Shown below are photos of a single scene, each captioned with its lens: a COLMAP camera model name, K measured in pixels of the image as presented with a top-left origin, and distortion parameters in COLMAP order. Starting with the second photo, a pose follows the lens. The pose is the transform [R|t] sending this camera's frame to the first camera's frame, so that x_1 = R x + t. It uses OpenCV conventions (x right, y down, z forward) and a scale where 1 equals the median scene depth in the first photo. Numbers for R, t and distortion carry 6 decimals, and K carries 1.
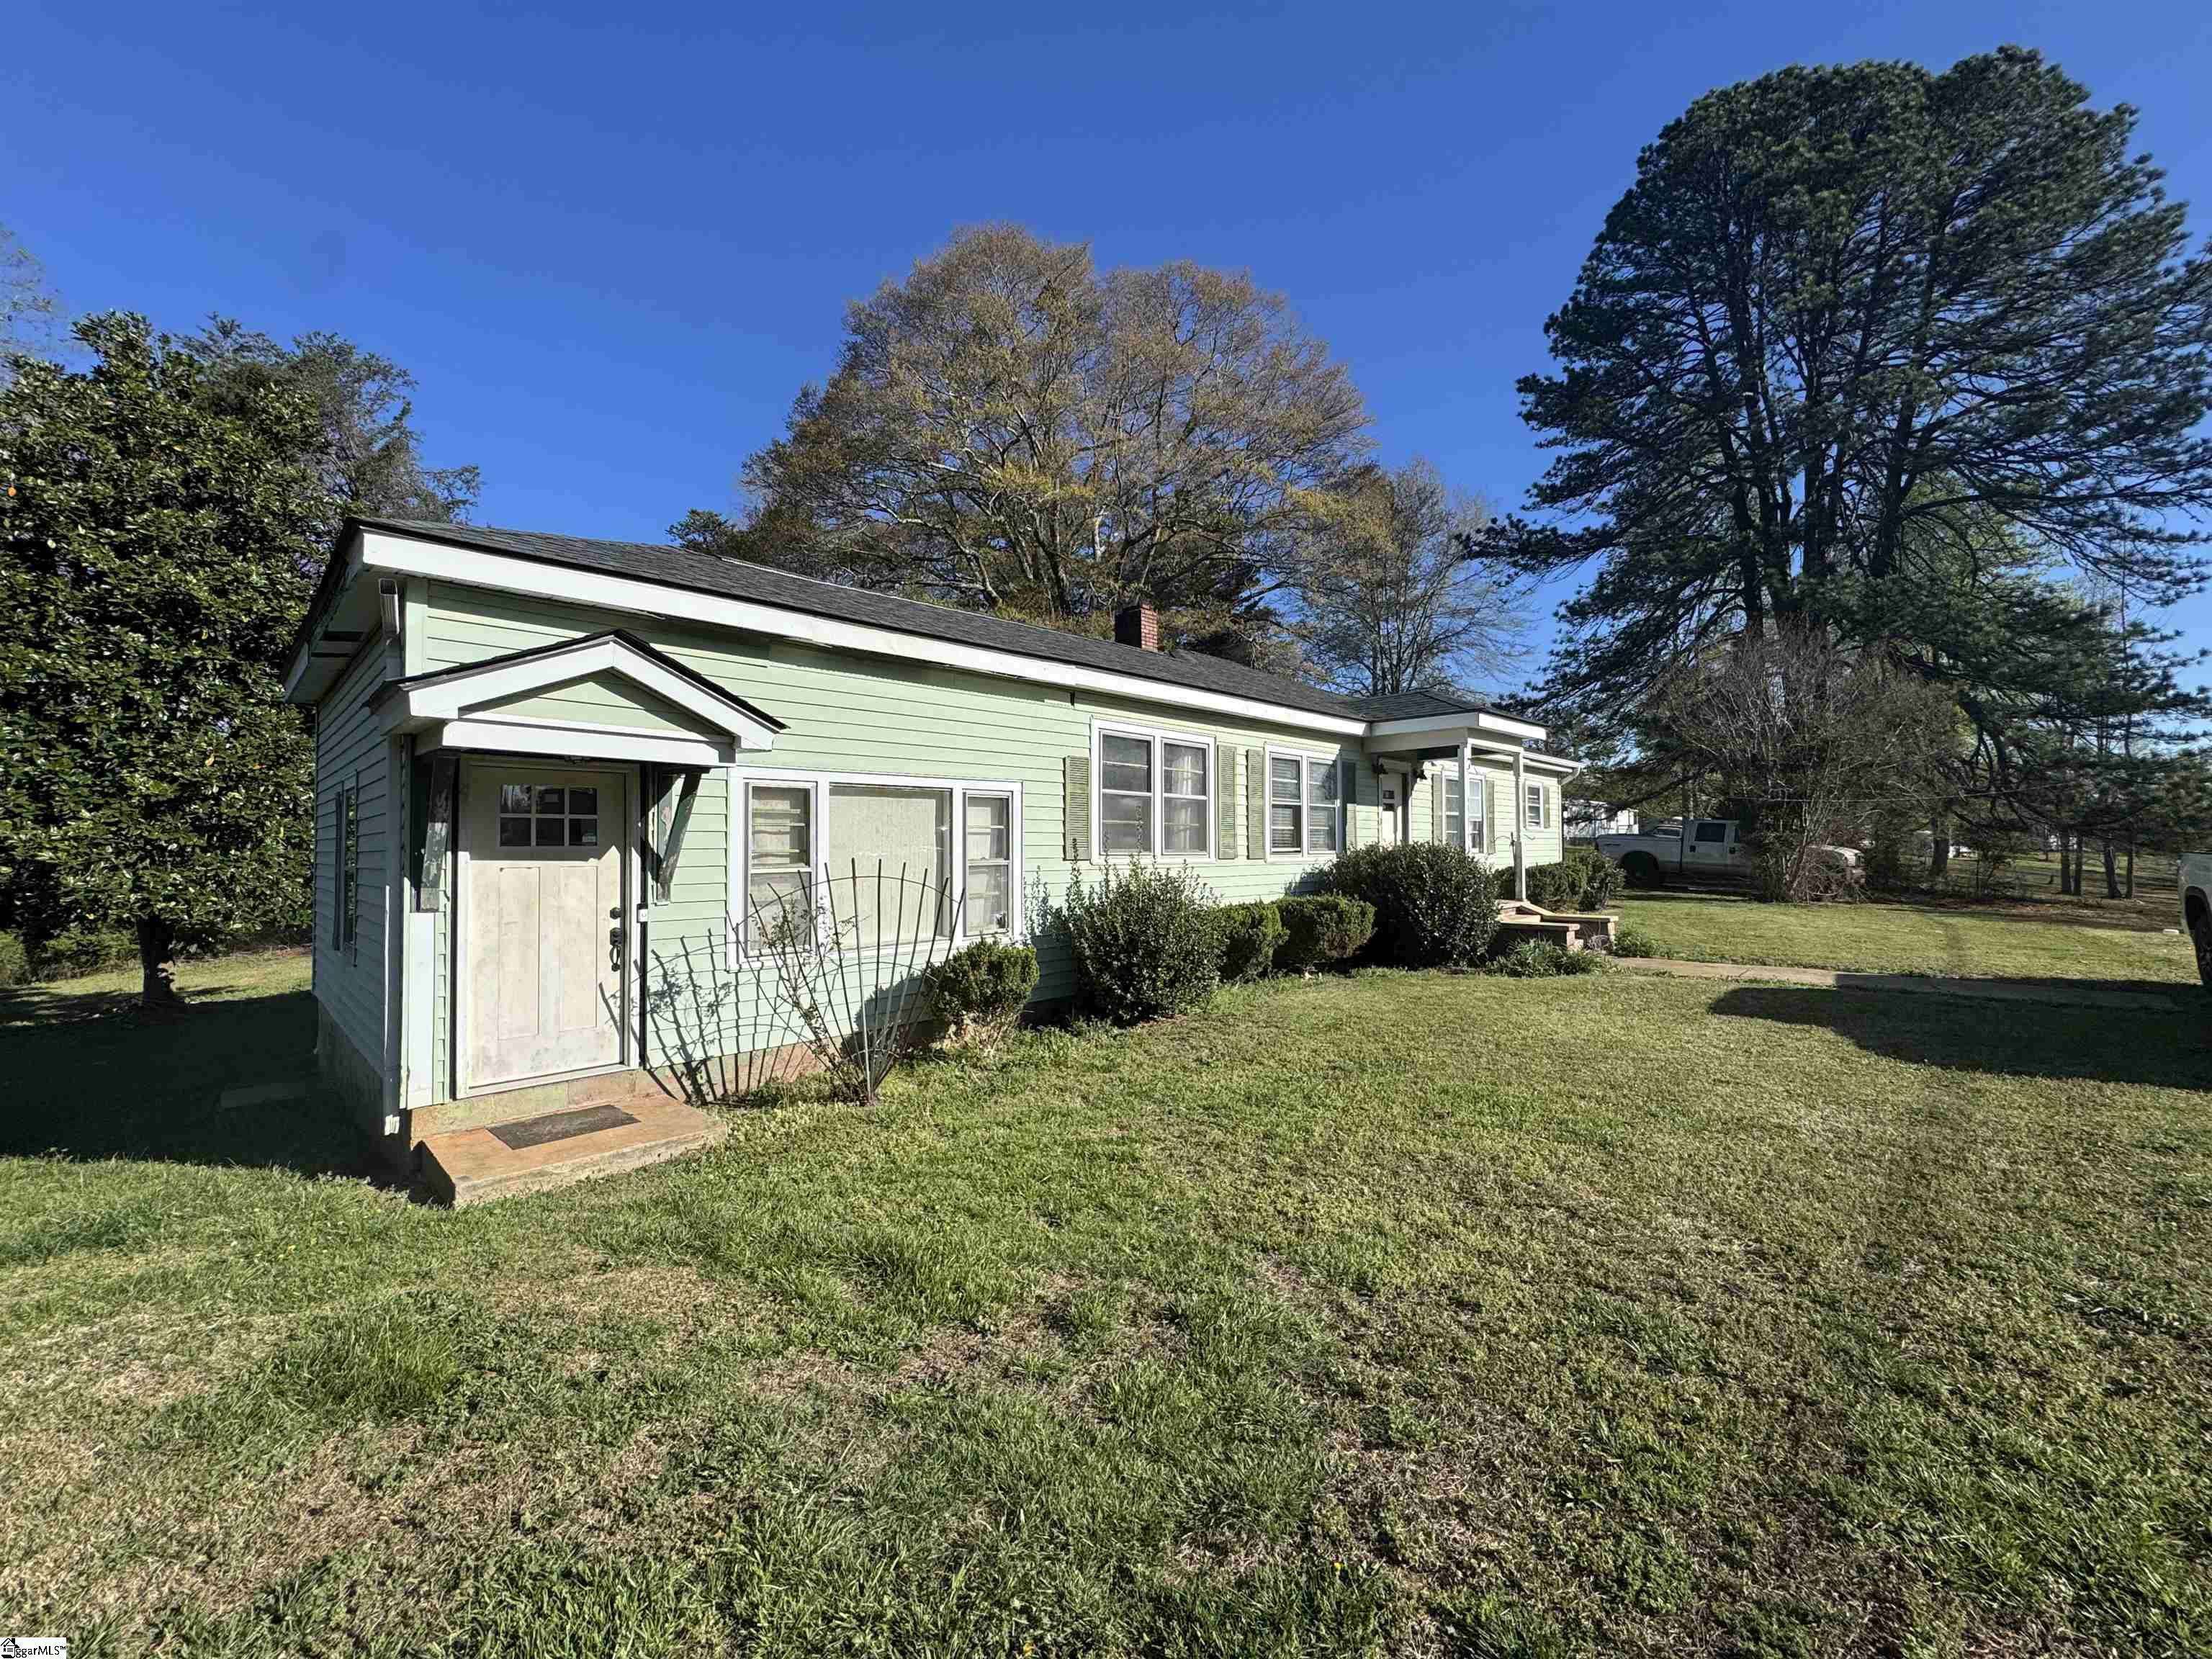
lens RADIAL K [[880.1, 0, 1106.0], [0, 880.1, 829.5], [0, 0, 1]] dist [0.002826, 0.000412]
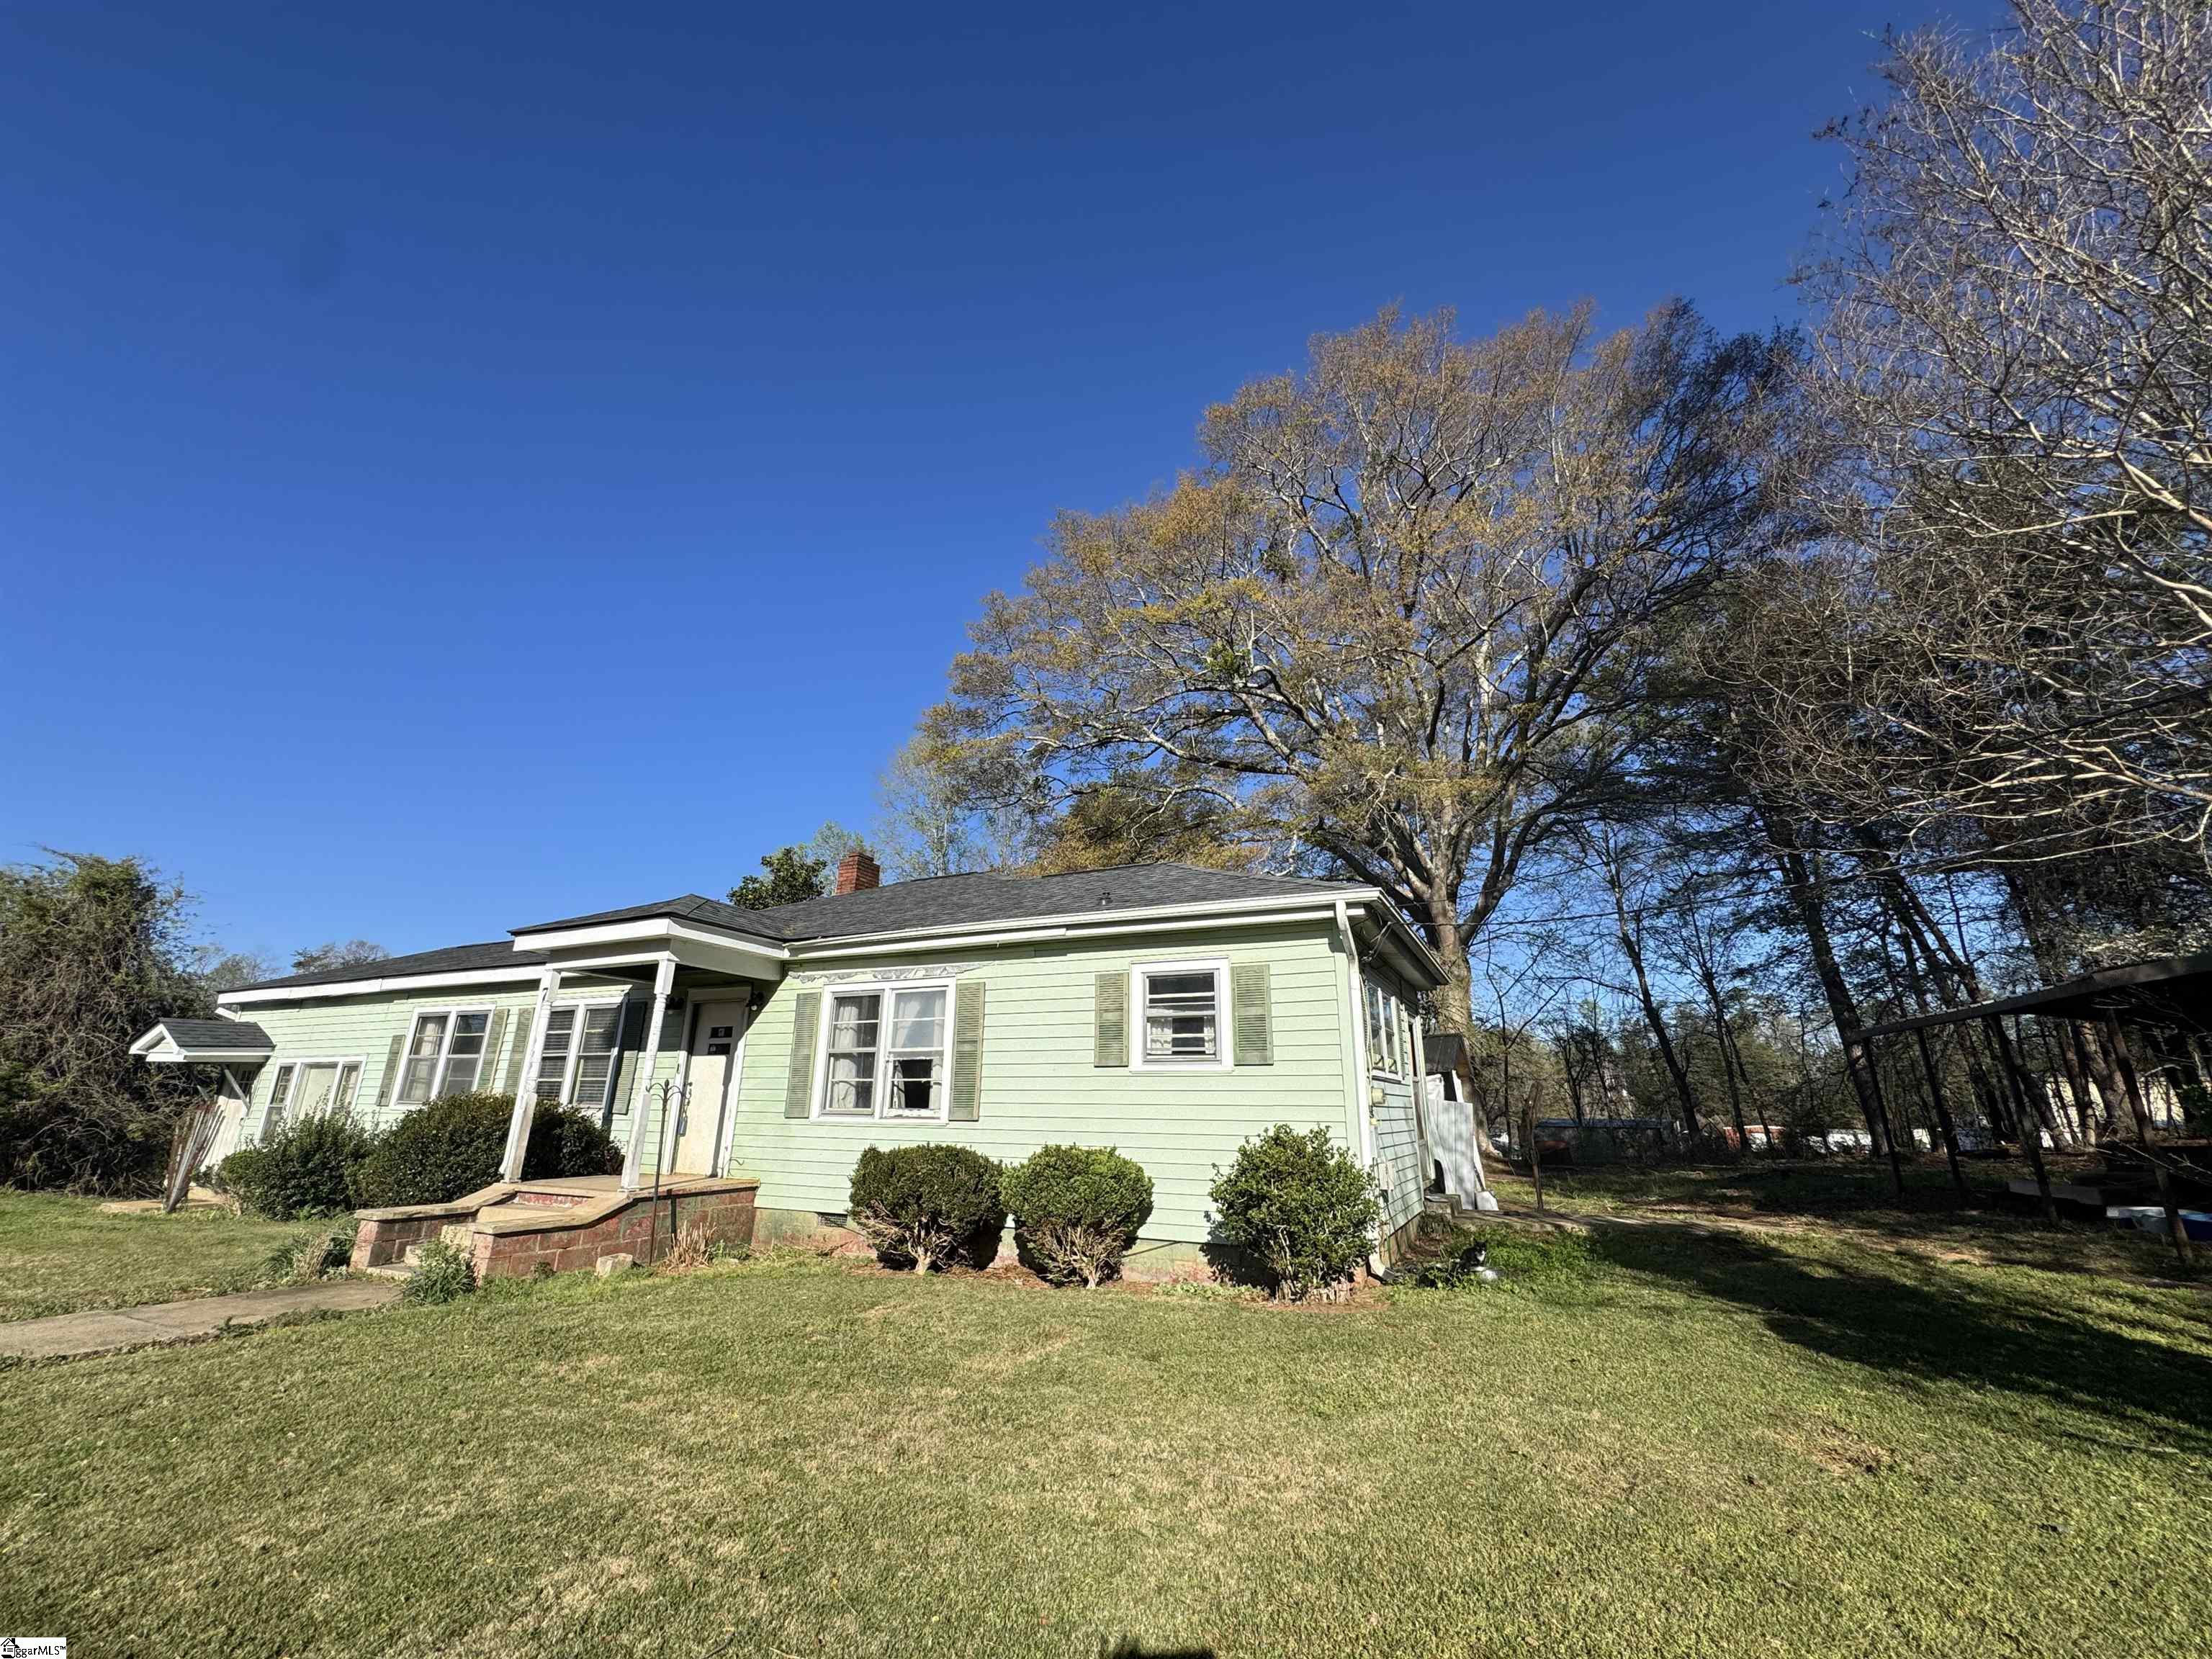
lens RADIAL K [[880.1, 0, 1106.0], [0, 880.1, 829.5], [0, 0, 1]] dist [0.002826, 0.000412]
pose [[0.318979, -0.266745, -0.909450, 1.691017], [0.008872, 0.960375, -0.278570, 0.010863], [0.947720, 0.080789, 0.308706, 1.525134]]
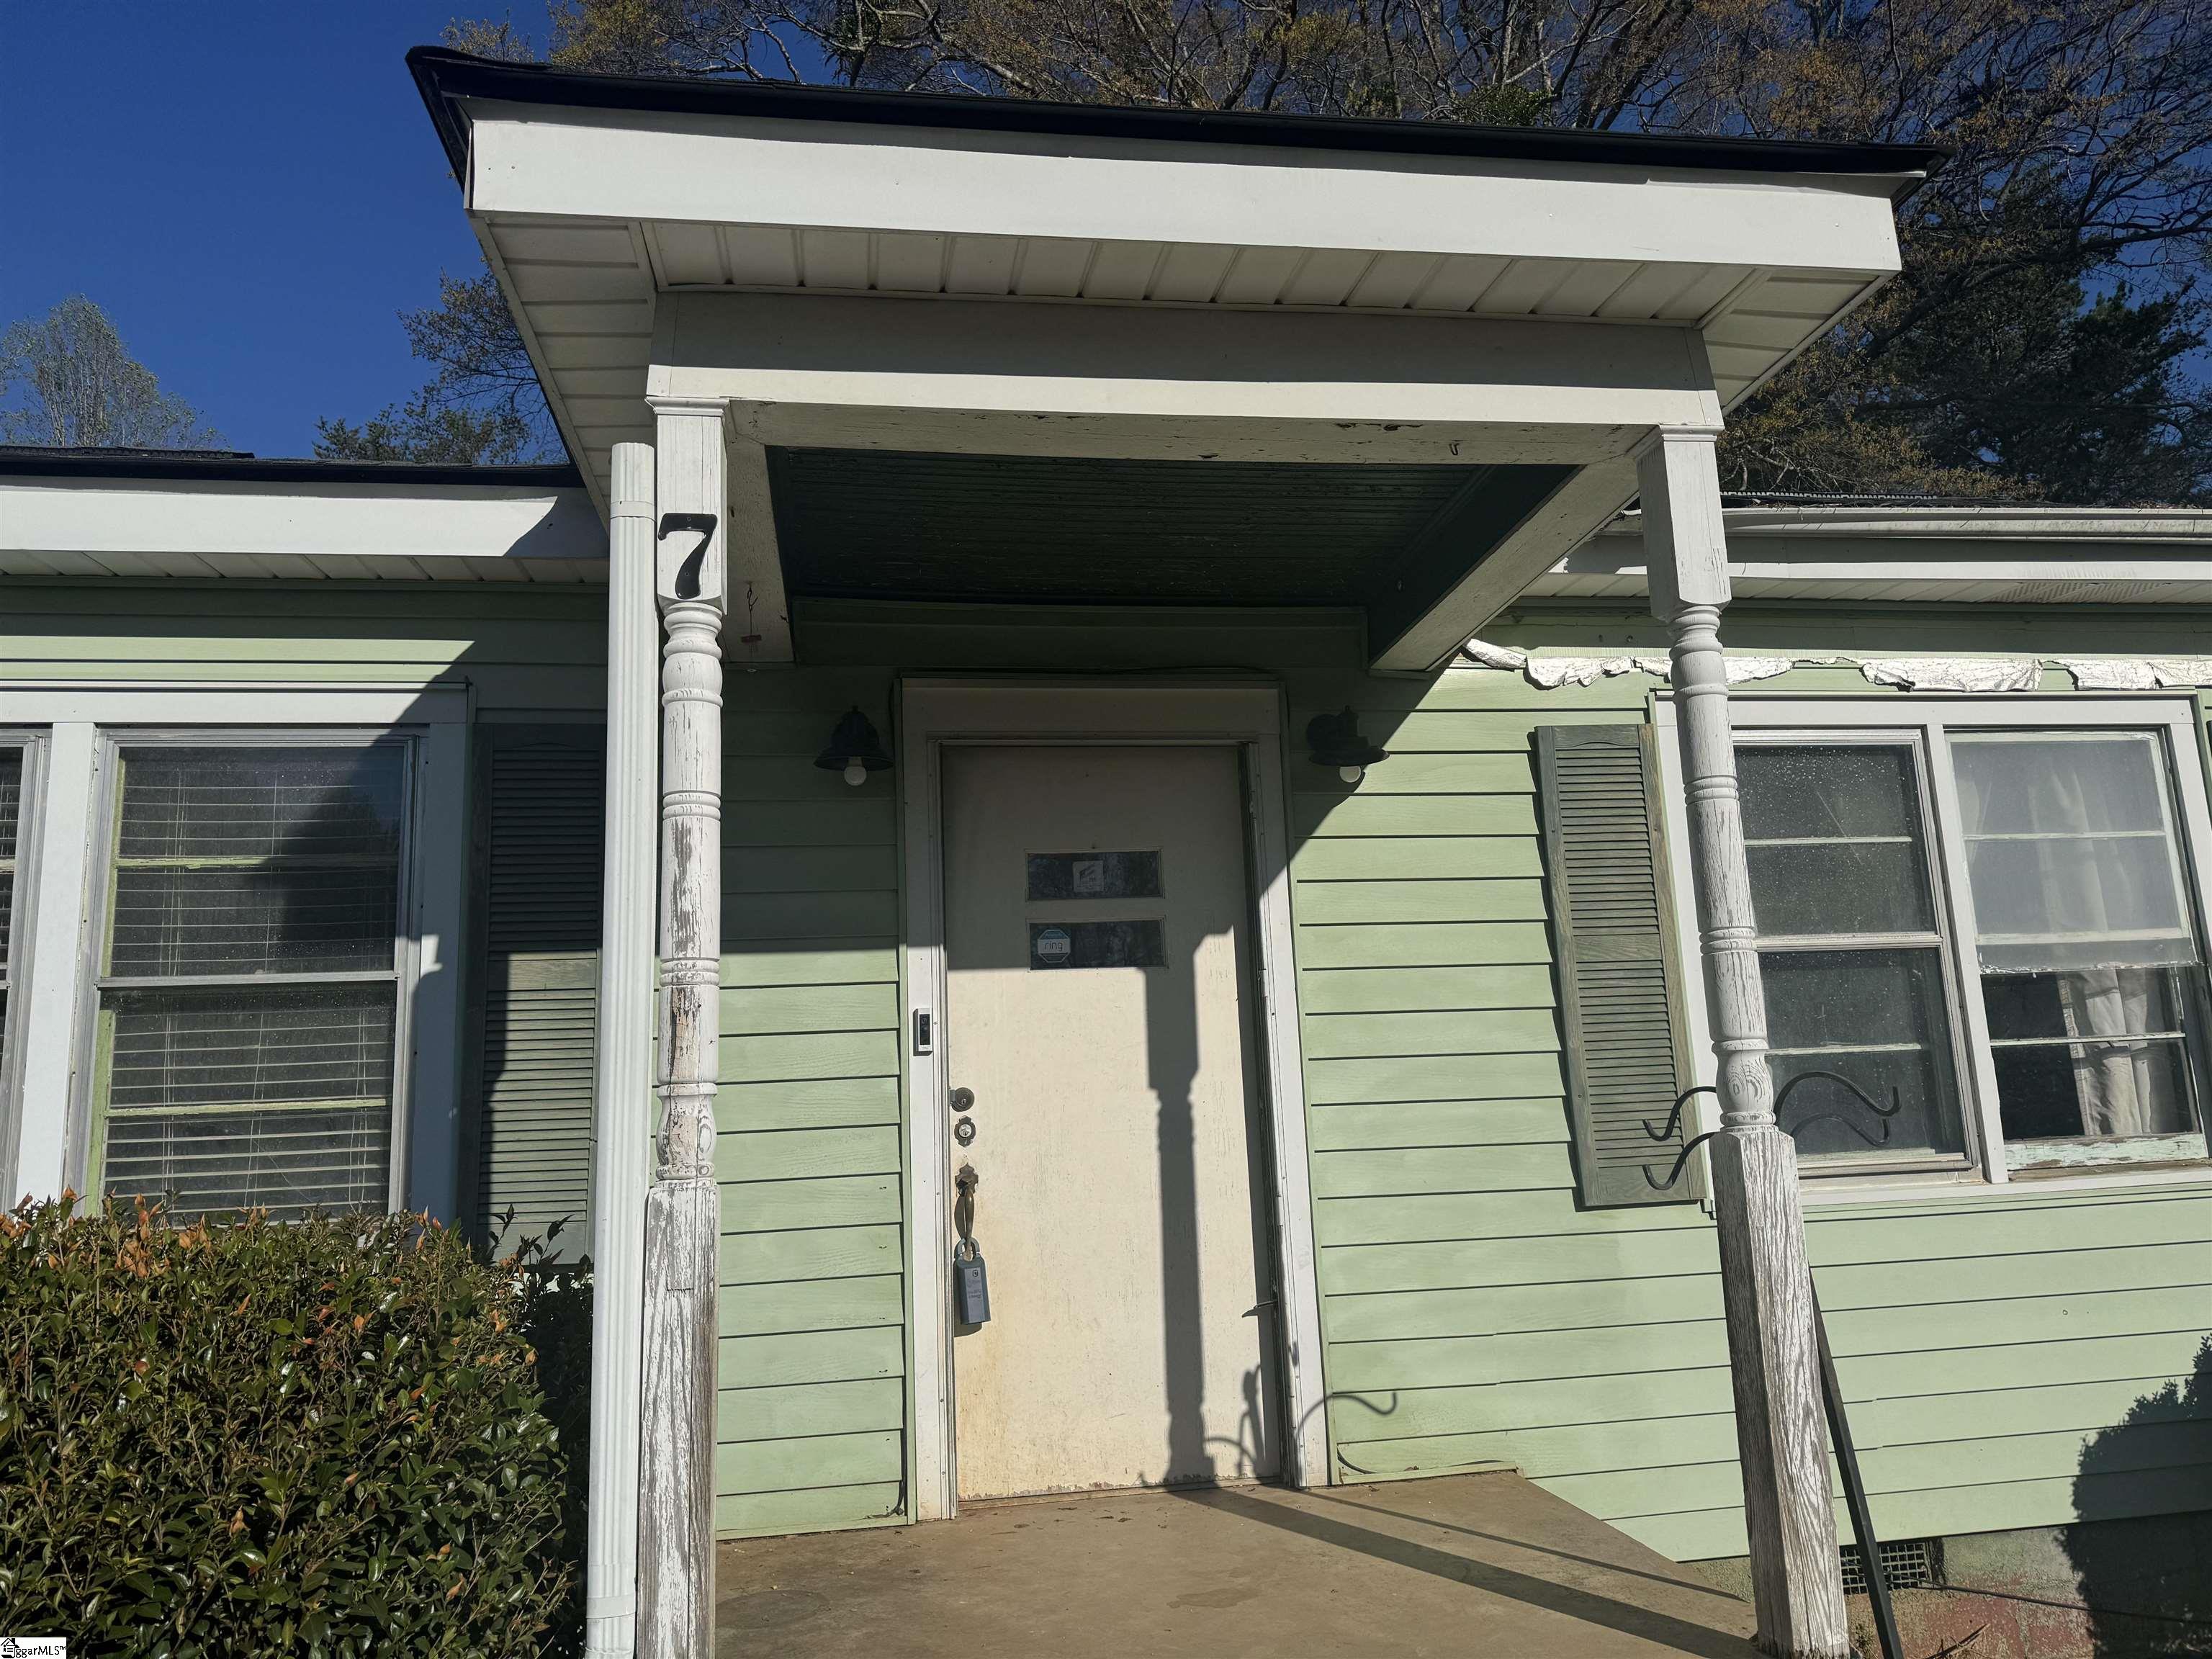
lens RADIAL K [[1524.9, 0, 1106.0], [0, 1524.9, 829.5], [0, 0, 1]] dist [0.094583, -0.137612]
pose [[0.803649, -0.129496, -0.580844, 0.721355], [0.047905, 0.986947, -0.153754, -0.001580], [0.593173, 0.095739, 0.799362, 1.072835]]
